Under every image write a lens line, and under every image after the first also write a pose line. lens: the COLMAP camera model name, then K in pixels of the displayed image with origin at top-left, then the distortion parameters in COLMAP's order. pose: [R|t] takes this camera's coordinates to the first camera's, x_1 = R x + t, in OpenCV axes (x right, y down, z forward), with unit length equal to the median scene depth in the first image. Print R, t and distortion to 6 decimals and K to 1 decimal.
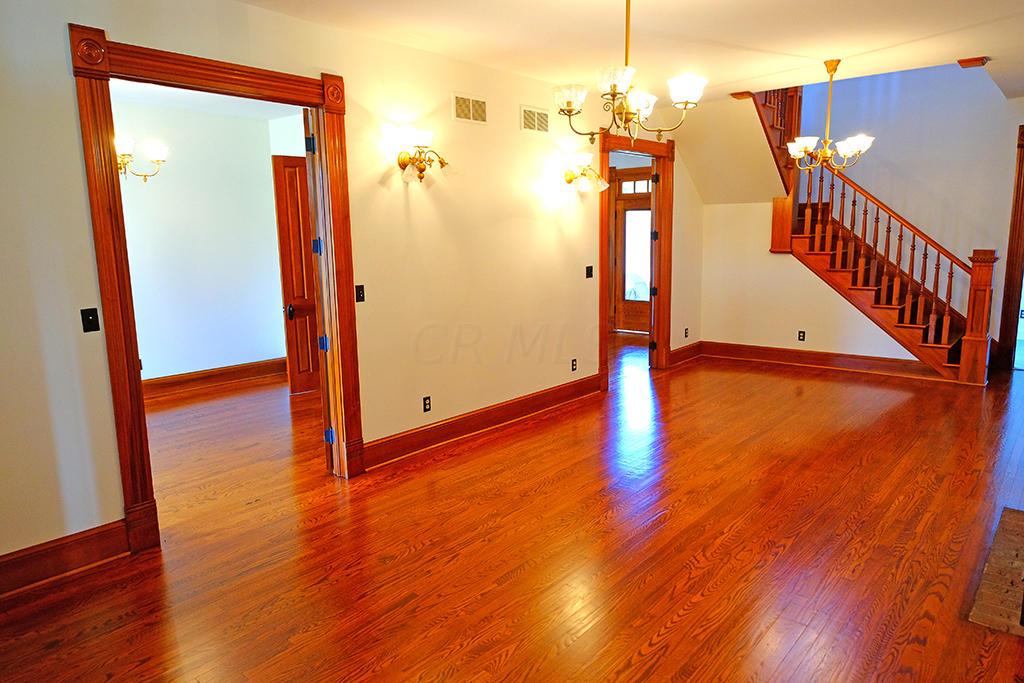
lens RADIAL K [[679.3, 0, 504.1], [0, 679.3, 339.6], [0, 0, 1]] dist [-0.006522, -0.002306]
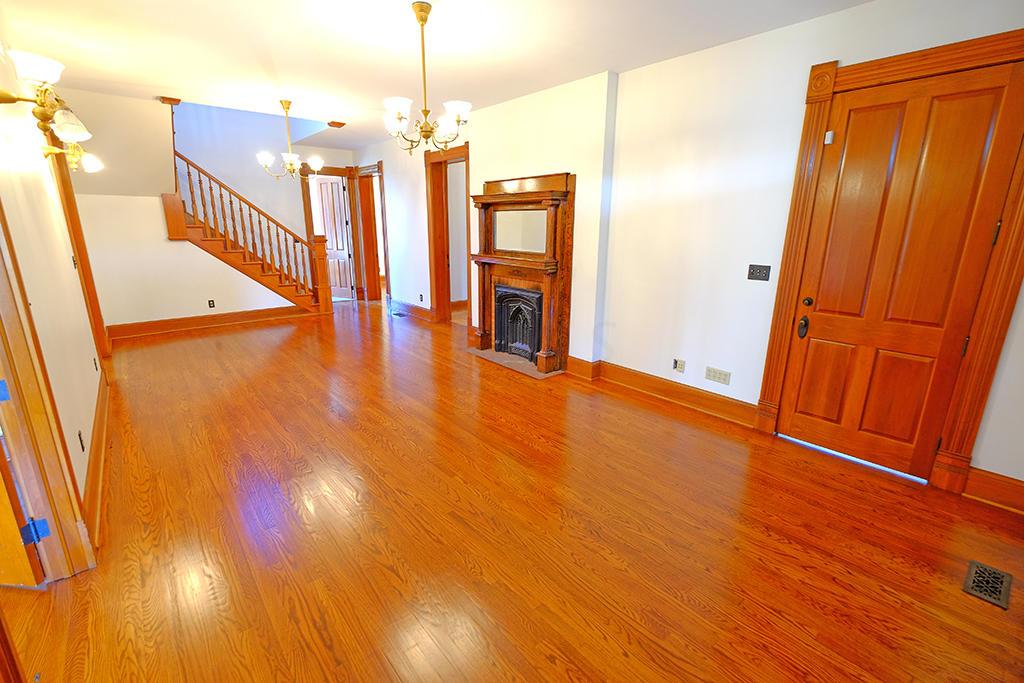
lens RADIAL K [[447.4, 0, 513.2], [0, 447.4, 341.3], [0, 0, 1]] dist [-0.001055, 0.000334]
pose [[0.156645, -0.230997, 0.960262, -0.409771], [0.146310, 0.966964, 0.208742, -0.038991], [-0.976758, 0.107798, 0.185267, 0.350914]]
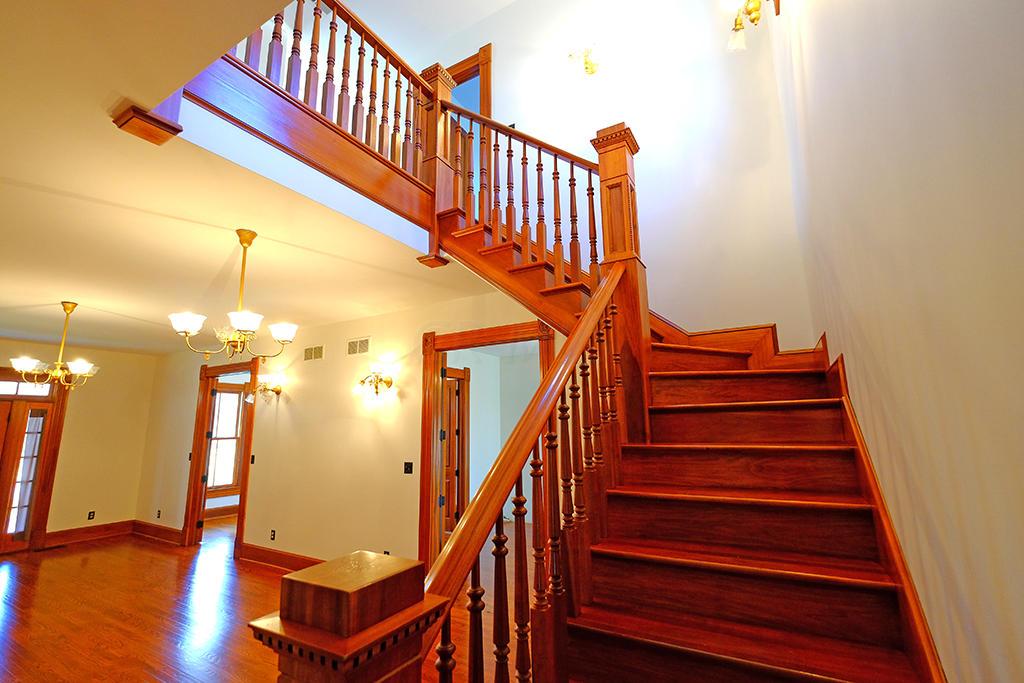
lens RADIAL K [[447.4, 0, 507.0], [0, 447.4, 340.1], [0, 0, 1]] dist [-0.001055, 0.000334]
pose [[0.177801, -0.165374, -0.970071, 0.940426], [-0.142141, 0.971125, -0.191606, -0.198570], [0.973747, 0.171955, 0.149160, 1.115013]]
